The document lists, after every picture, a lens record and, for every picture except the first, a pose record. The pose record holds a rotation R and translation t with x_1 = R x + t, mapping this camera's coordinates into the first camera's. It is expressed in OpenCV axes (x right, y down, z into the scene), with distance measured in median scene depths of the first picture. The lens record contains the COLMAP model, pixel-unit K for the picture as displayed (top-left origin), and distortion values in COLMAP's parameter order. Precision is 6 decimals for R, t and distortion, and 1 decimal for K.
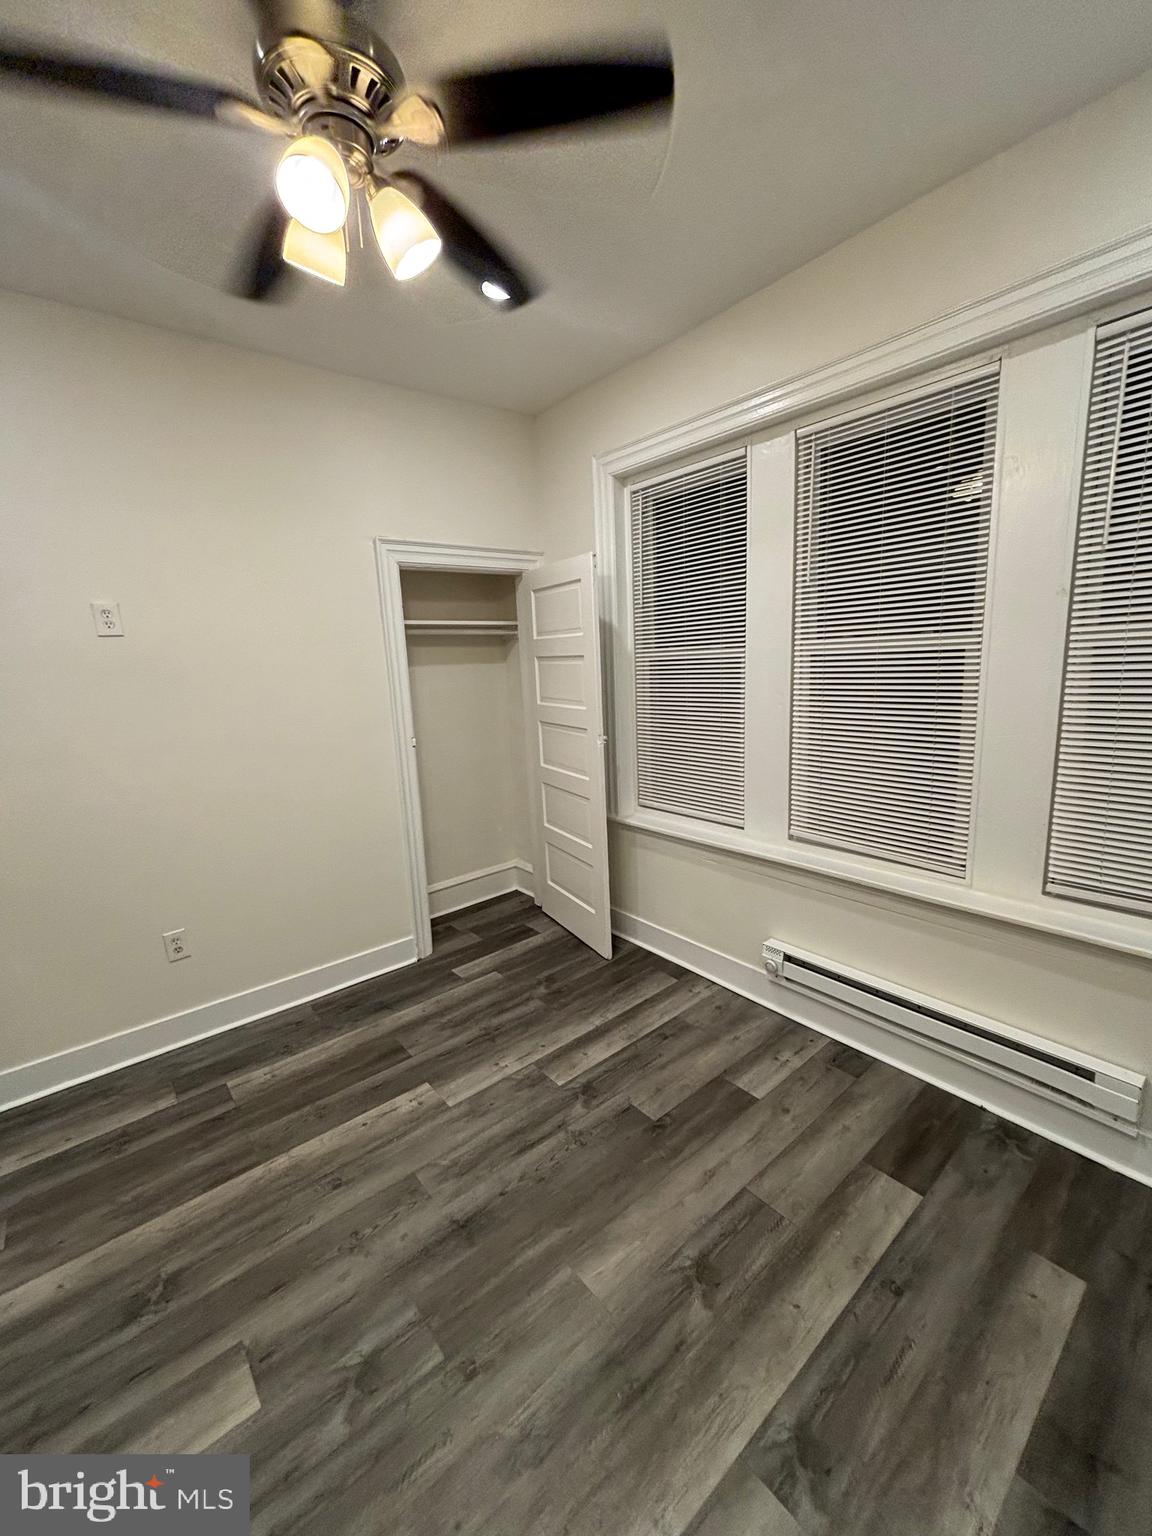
lens RADIAL K [[621.2, 0, 576.9], [0, 621.2, 765.2], [0, 0, 1]] dist [0.005306, 0.000347]
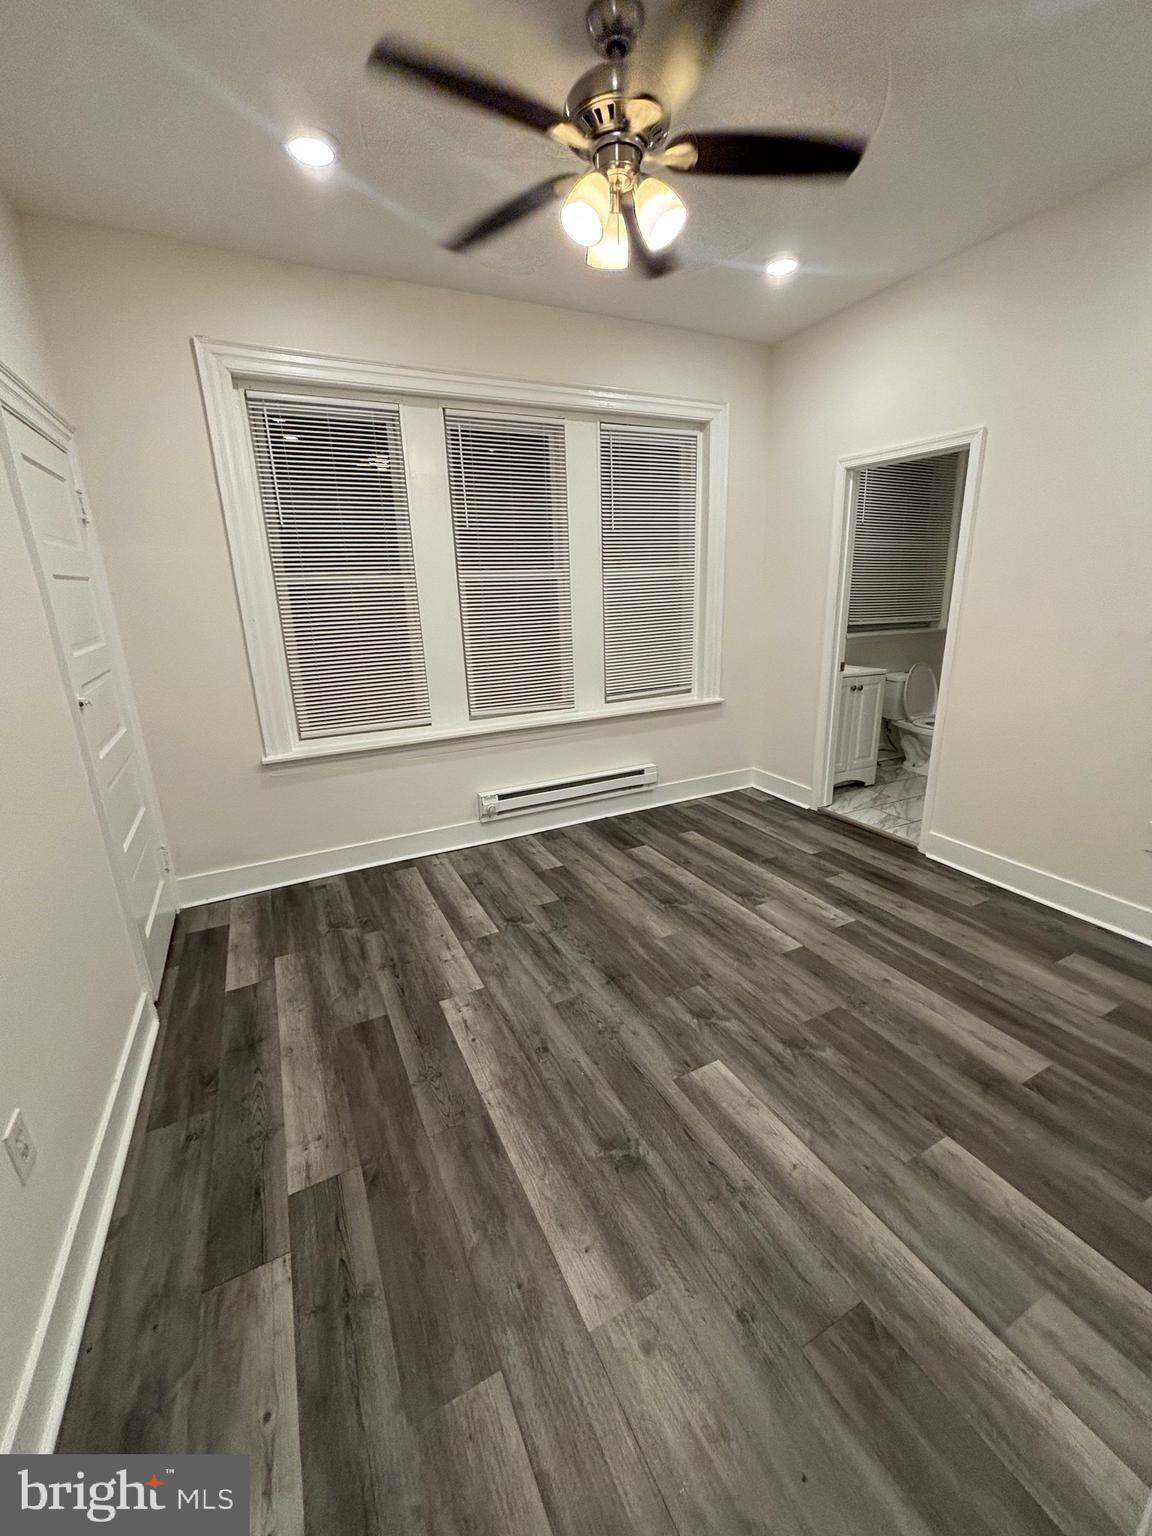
lens RADIAL K [[621.2, 0, 576.5], [0, 621.2, 772.0], [0, 0, 1]] dist [0.005306, 0.000347]
pose [[0.226552, -0.242066, 0.943440, -1.194407], [0.189343, 0.961092, 0.201127, -0.002726], [-0.955418, 0.133068, 0.263571, 0.549631]]
